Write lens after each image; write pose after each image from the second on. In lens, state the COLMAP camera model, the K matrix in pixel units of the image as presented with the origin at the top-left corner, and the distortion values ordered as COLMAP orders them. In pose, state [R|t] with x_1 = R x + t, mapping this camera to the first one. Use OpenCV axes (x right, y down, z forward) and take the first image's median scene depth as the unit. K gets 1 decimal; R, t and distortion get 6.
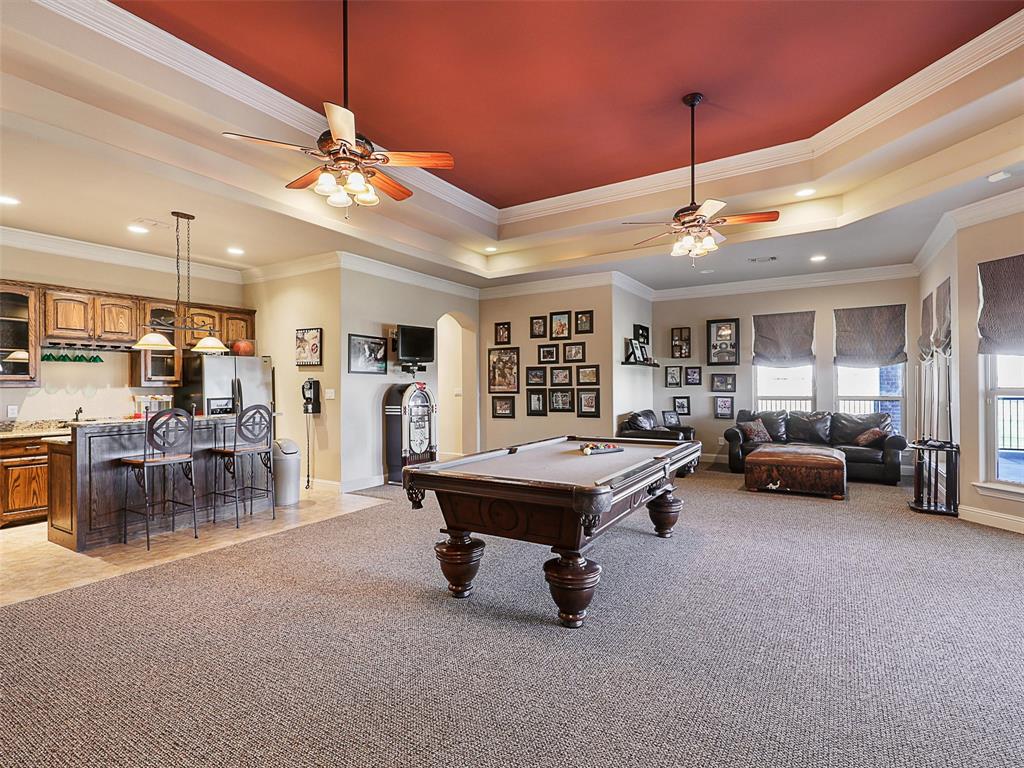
lens RADIAL K [[497.8, 0, 514.4], [0, 497.8, 384.6], [0, 0, 1]] dist [-0.004409, -0.001601]
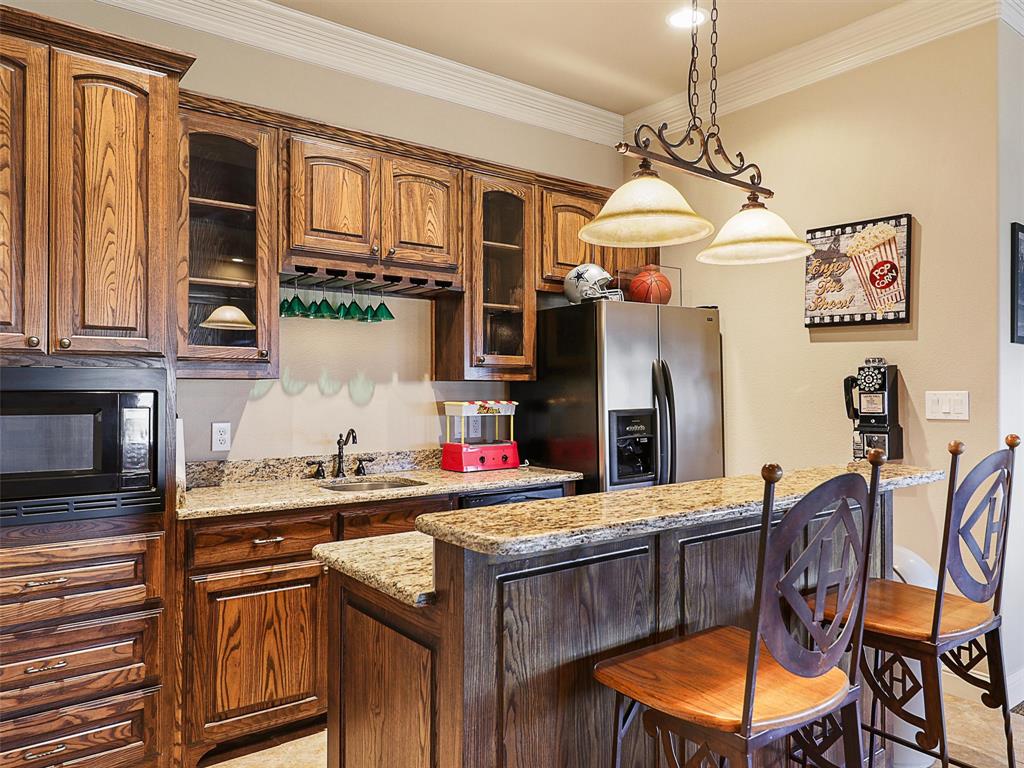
lens RADIAL K [[717.4, 0, 512.3], [0, 717.4, 382.5], [0, 0, 1]] dist [0.013820, 0.001129]
pose [[0.929558, 0.005894, -0.368628, -0.521751], [-0.007619, 0.999966, -0.003224, 0.008189], [0.368596, 0.005806, 0.929571, 0.488191]]
